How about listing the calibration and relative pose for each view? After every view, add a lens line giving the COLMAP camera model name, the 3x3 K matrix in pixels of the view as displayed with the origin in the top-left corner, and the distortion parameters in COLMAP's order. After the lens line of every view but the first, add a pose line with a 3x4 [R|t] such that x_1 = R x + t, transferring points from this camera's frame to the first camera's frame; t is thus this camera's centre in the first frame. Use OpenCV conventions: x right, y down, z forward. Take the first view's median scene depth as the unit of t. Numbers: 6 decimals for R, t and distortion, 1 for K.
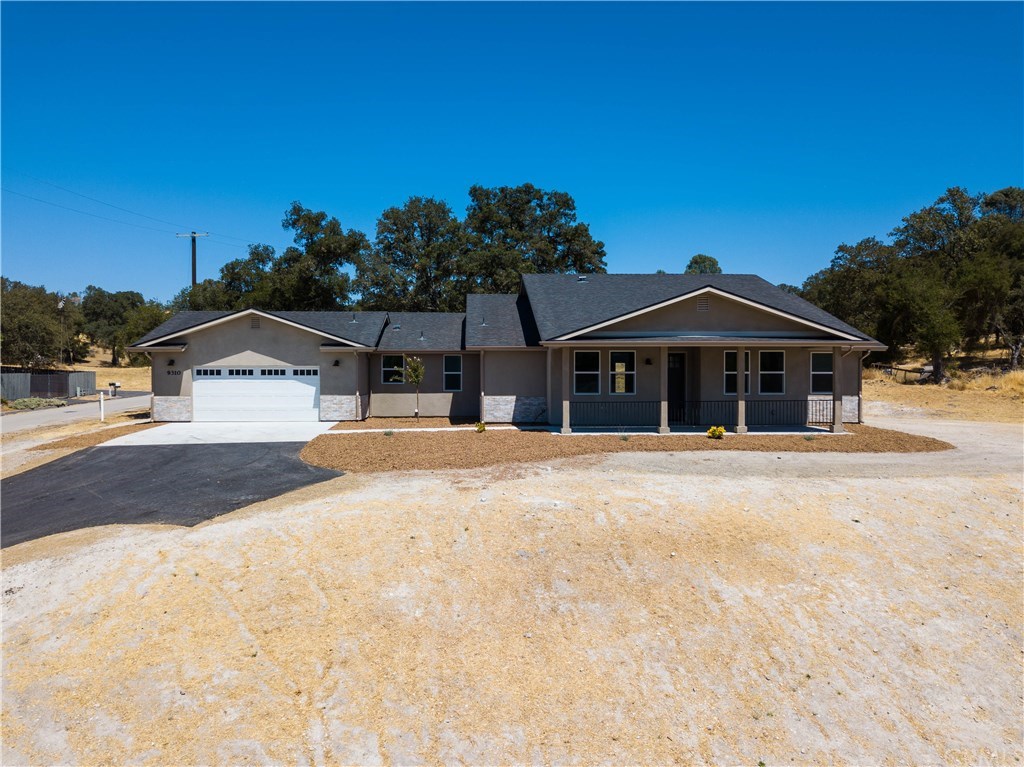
lens RADIAL K [[762.6, 0, 512.0], [0, 762.6, 383.5], [0, 0, 1]] dist [-0.001081, -0.000400]
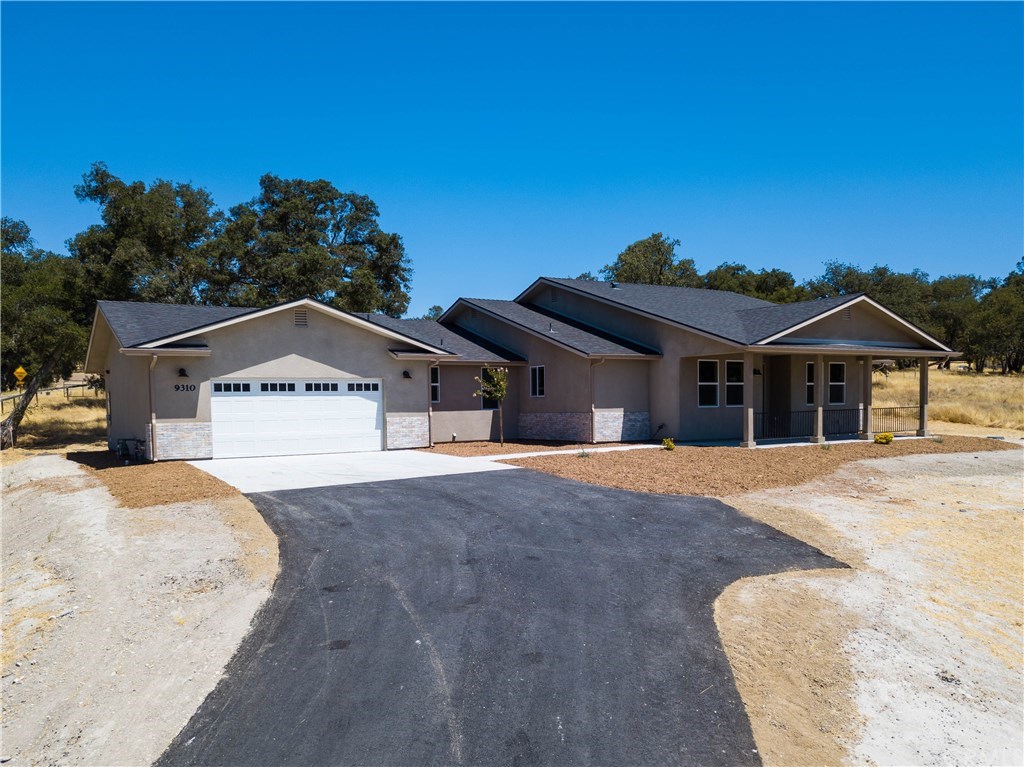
lens RADIAL K [[780.8, 0, 516.7], [0, 780.8, 443.2], [0, 0, 1]] dist [0.008386, 0.004909]
pose [[0.876296, -0.037947, 0.480277, -0.516184], [0.021749, 0.998993, 0.039249, 0.014244], [-0.481282, -0.023948, 0.876238, 0.243215]]
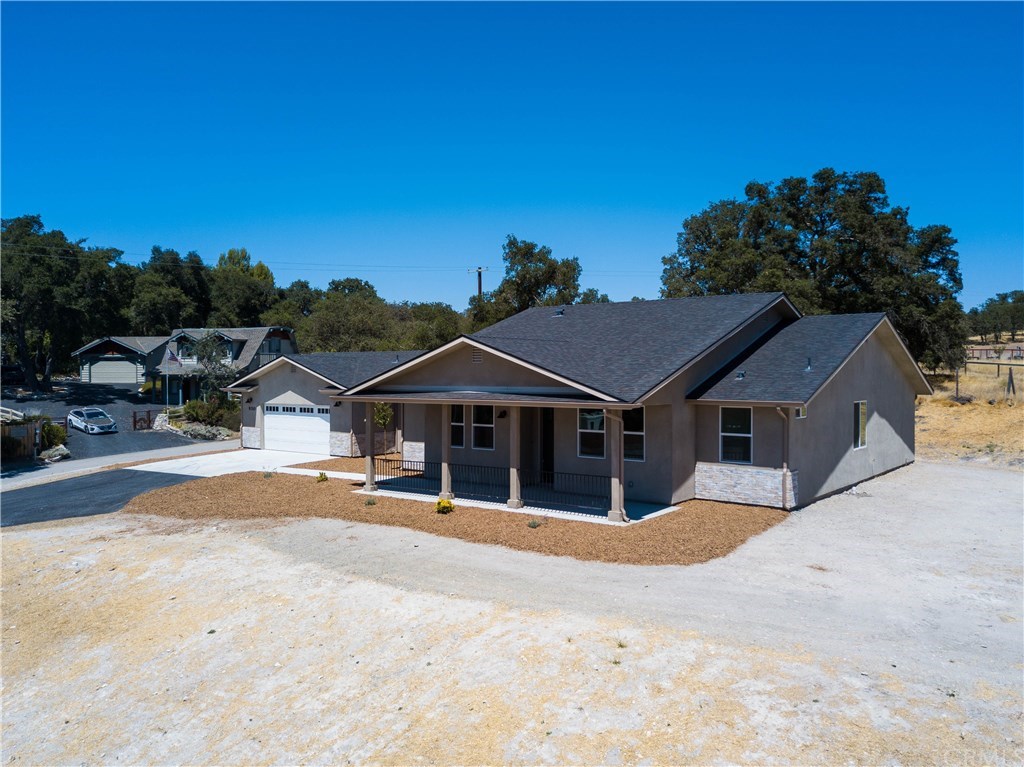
lens RADIAL K [[787.7, 0, 512.0], [0, 787.7, 383.5], [0, 0, 1]] dist [0.003954, 0.000838]
pose [[0.775631, 0.007195, -0.631146, 0.687605], [-0.008640, 0.999962, 0.000782, -0.059059], [0.631128, 0.004846, 0.775664, 0.269520]]
